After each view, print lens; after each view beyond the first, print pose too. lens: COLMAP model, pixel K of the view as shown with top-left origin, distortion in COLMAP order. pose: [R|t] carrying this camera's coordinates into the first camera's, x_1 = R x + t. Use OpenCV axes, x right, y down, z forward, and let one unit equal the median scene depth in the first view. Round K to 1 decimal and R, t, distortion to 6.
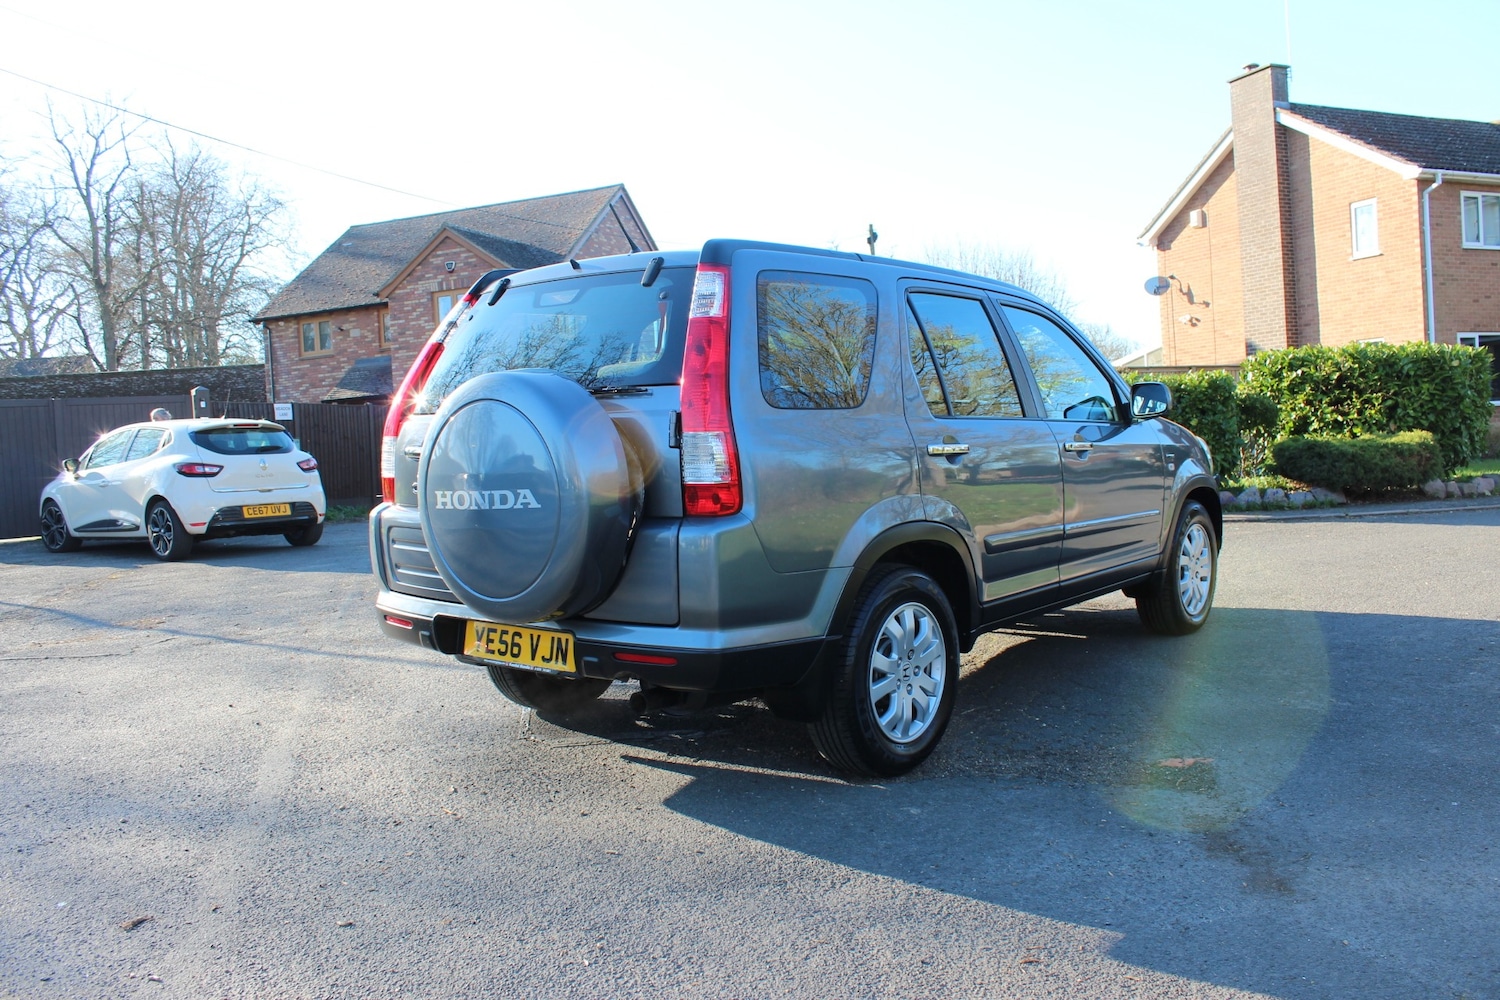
lens RADIAL K [[1246.6, 0, 771.4], [0, 1246.6, 514.6], [0, 0, 1]] dist [-0.169335, 0.155866]
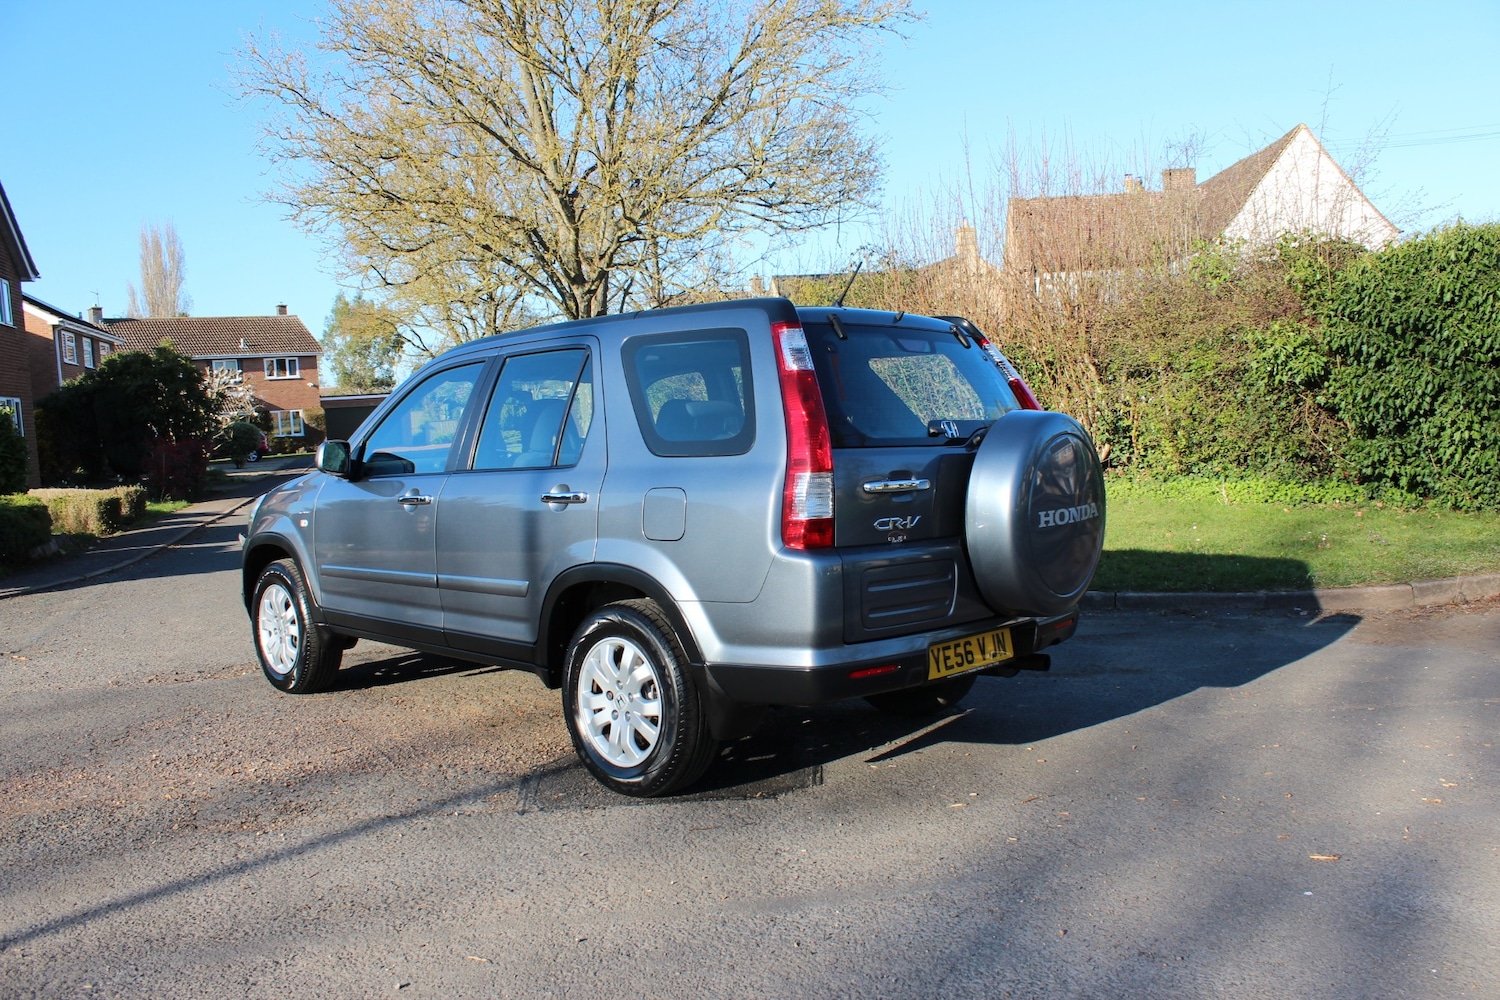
lens RADIAL K [[1250.7, 0, 771.2], [0, 1250.7, 516.8], [0, 0, 1]] dist [-0.166110, 0.150097]
pose [[0.088089, -0.042343, 0.995212, -1.179735], [0.102242, 0.994204, 0.033250, -0.064469], [-0.990852, 0.098824, 0.091907, 0.934029]]
